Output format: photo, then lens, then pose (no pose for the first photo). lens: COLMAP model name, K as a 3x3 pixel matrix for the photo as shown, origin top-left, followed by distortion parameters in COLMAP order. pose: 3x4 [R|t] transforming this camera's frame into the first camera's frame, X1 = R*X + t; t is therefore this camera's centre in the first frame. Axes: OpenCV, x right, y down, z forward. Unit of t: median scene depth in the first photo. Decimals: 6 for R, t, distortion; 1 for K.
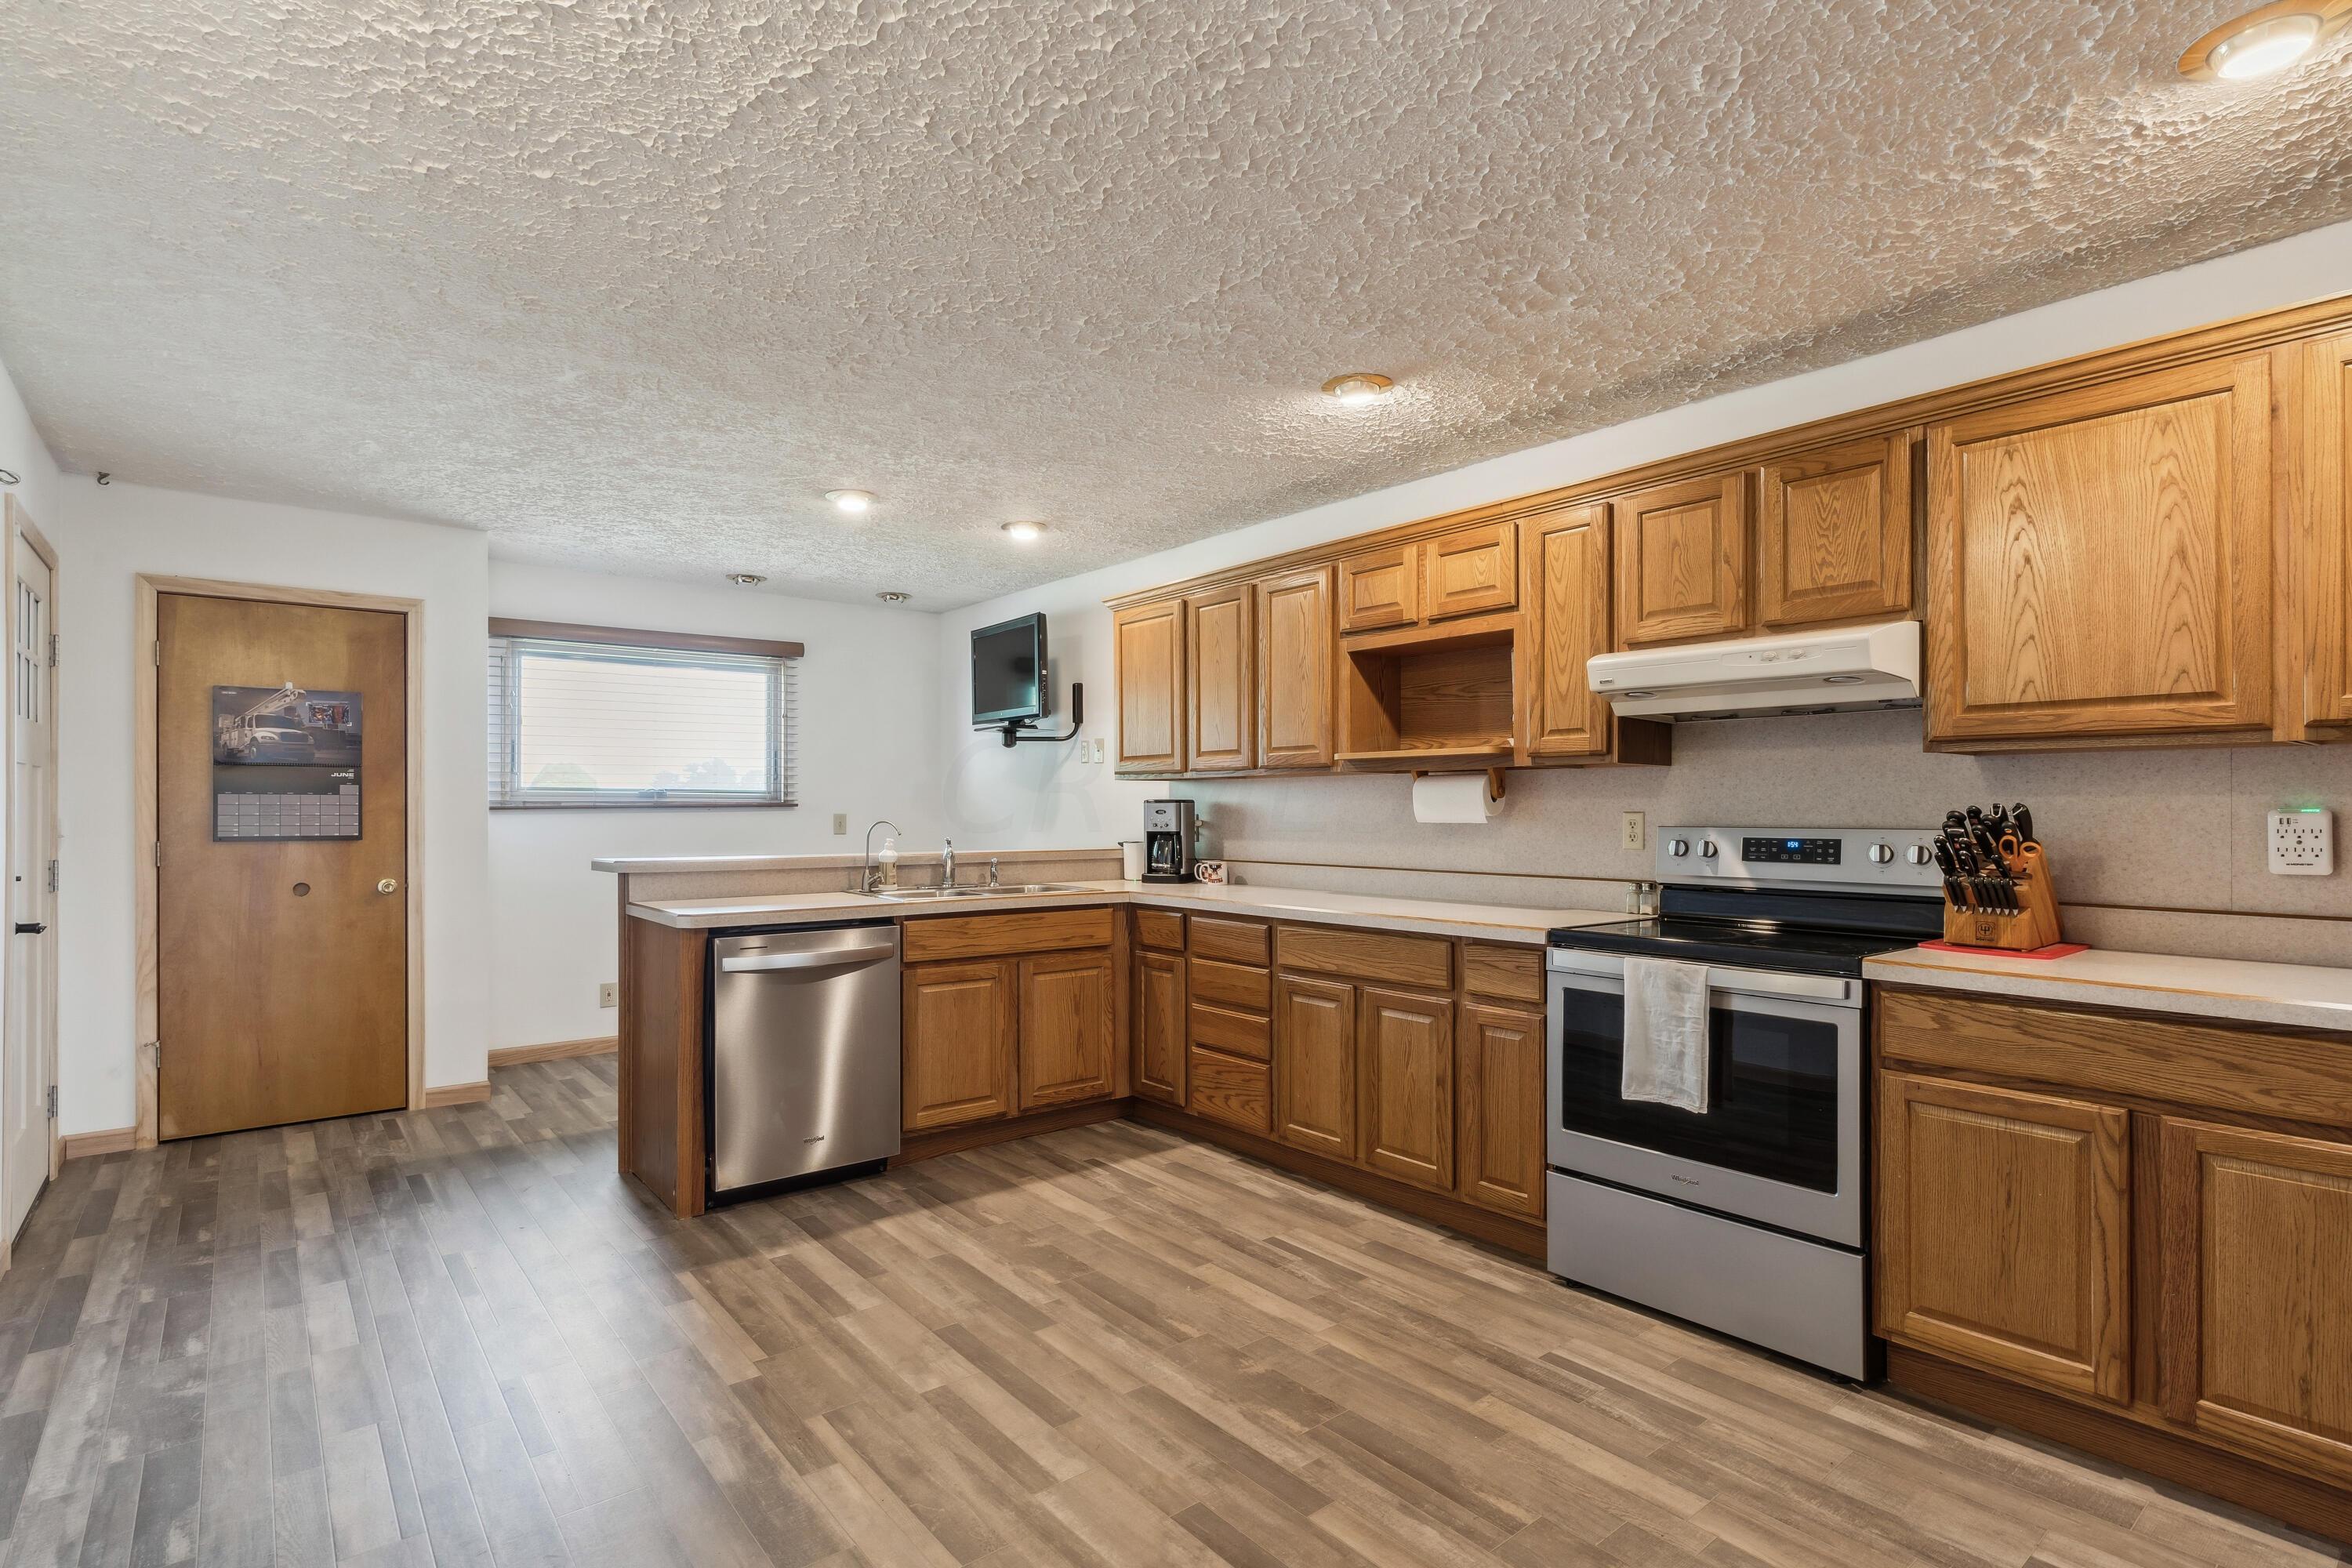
lens RADIAL K [[1146.1, 0, 1187.4], [0, 1146.1, 817.8], [0, 0, 1]] dist [0.000412, -0.000677]
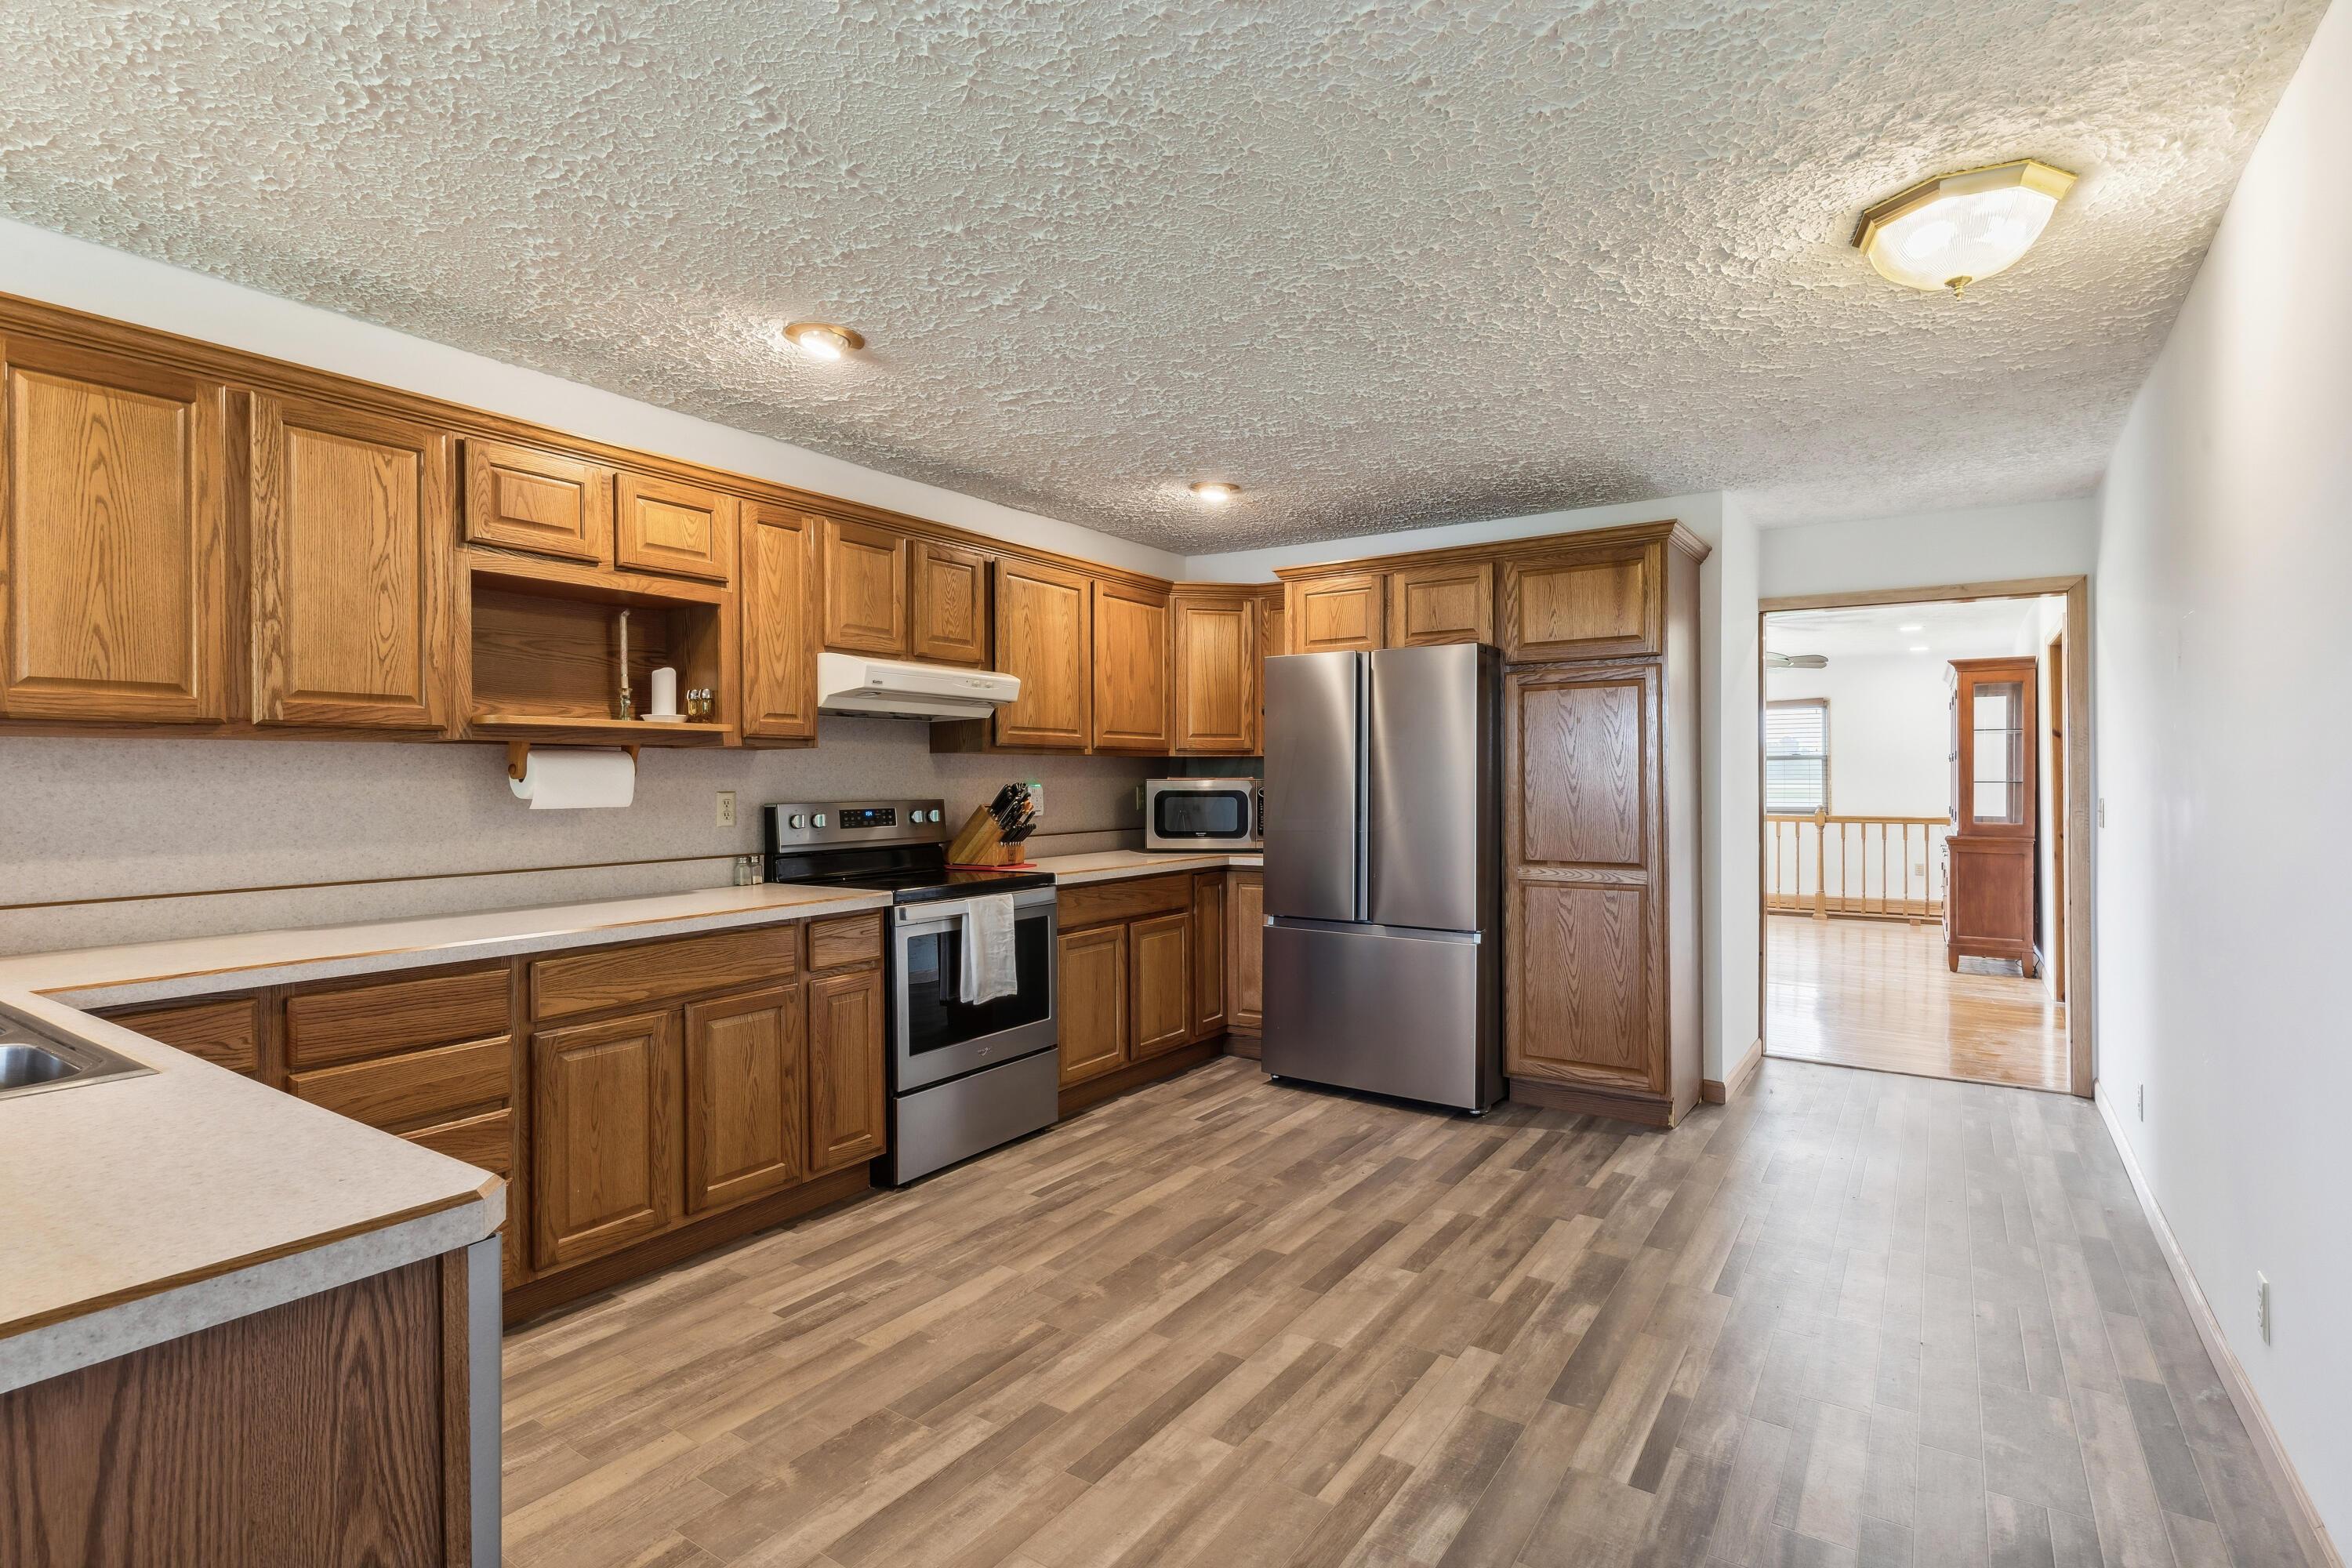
lens RADIAL K [[1128.4, 0, 1176.0], [0, 1128.4, 784.0], [0, 0, 1]] dist [0.000645, -0.000590]
pose [[-0.283017, -0.001811, 0.959113, -0.700275], [0.016175, 0.999847, 0.006661, -0.011713], [-0.958979, 0.017399, -0.282944, 0.848964]]
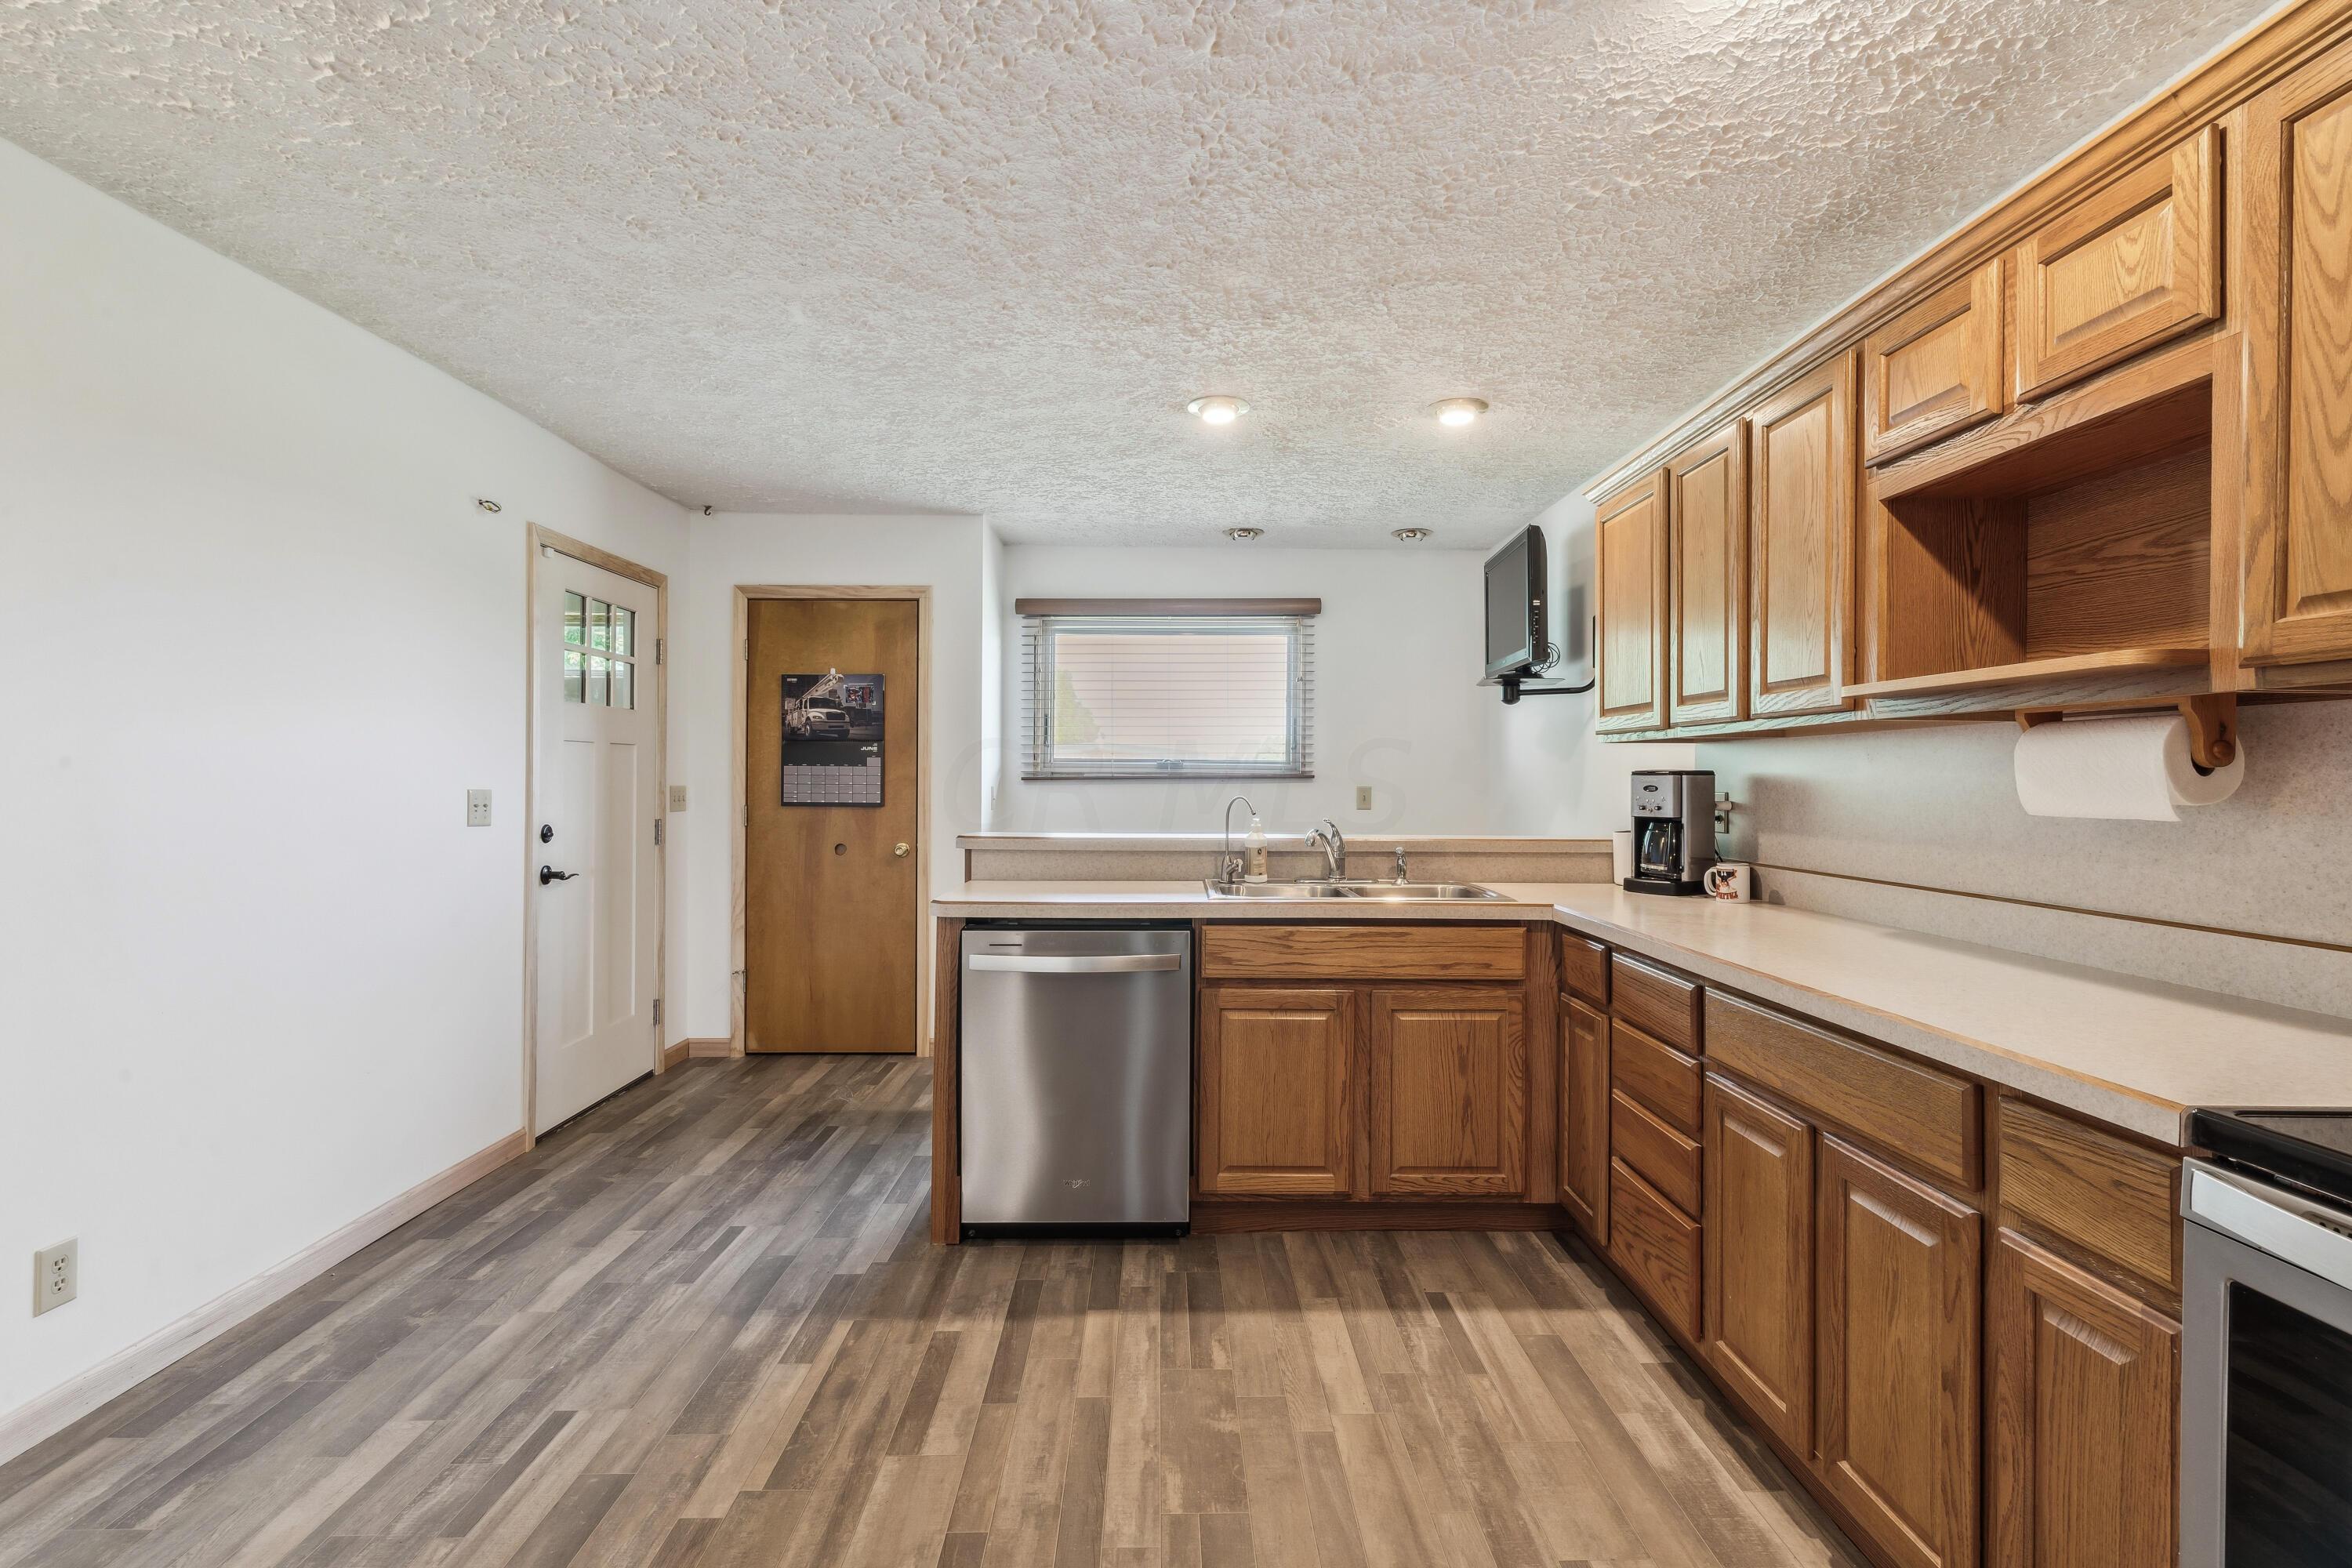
lens RADIAL K [[1128.4, 0, 1176.0], [0, 1128.4, 784.0], [0, 0, 1]] dist [0.000645, -0.000590]
pose [[0.786393, 0.007077, -0.617686, 0.226985], [-0.009342, 0.999956, -0.000436, -0.006444], [0.617656, 0.006113, 0.786425, 0.400984]]
